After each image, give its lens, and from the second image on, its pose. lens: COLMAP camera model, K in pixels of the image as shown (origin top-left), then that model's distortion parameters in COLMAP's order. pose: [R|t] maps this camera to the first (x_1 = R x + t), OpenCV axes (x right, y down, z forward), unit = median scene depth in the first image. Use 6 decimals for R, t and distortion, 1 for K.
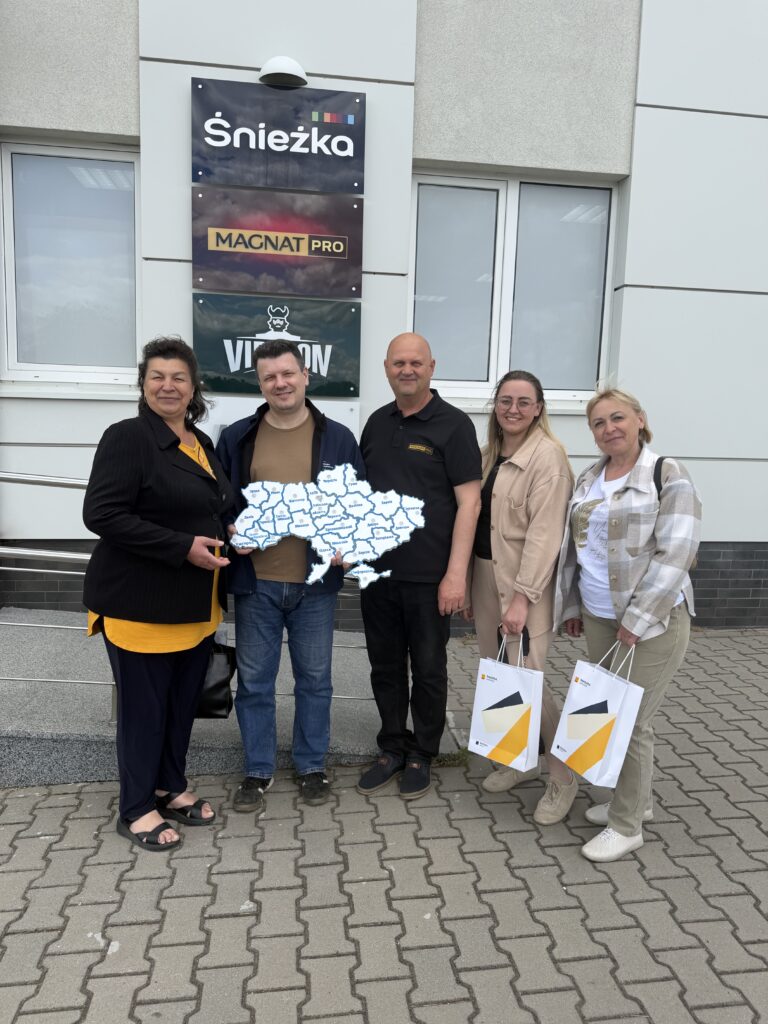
lens RADIAL K [[722.5, 0, 388.8], [0, 722.5, 509.1], [0, 0, 1]] dist [0.015487, -0.017825]
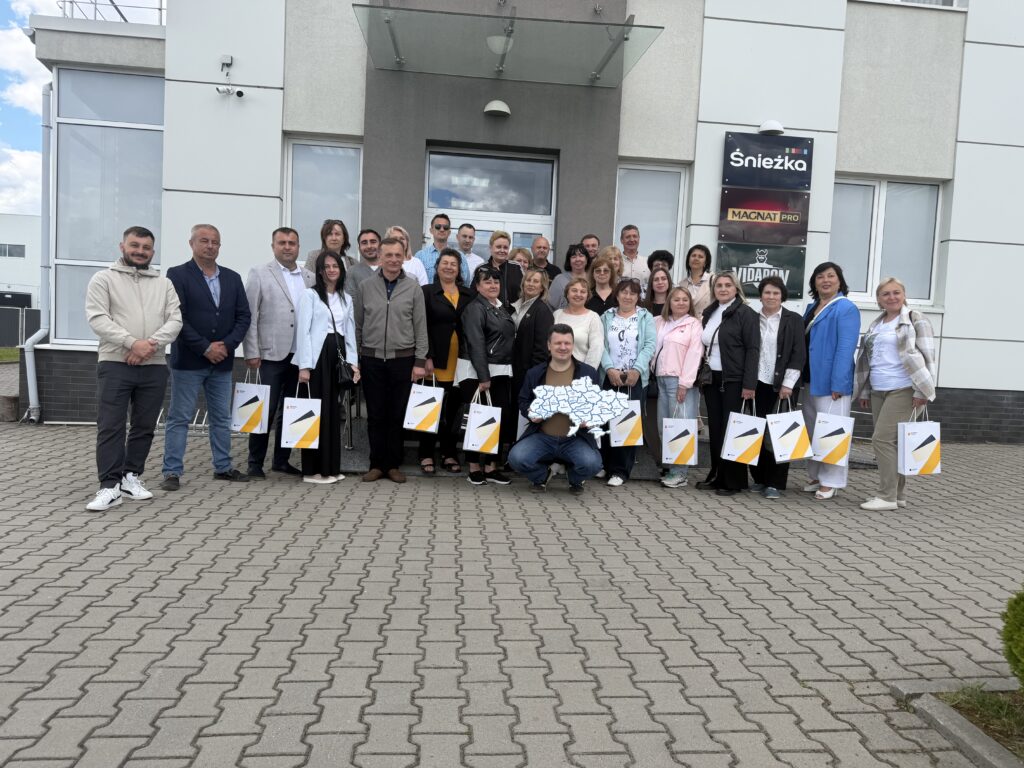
lens RADIAL K [[722.5, 0, 507.3], [0, 722.5, 387.0], [0, 0, 1]] dist [0.015487, -0.017825]
pose [[0.998197, 0.025342, -0.054407, -0.695089], [-0.028977, 0.997326, -0.067097, 0.211842], [0.052562, 0.068552, 0.996262, -0.849211]]
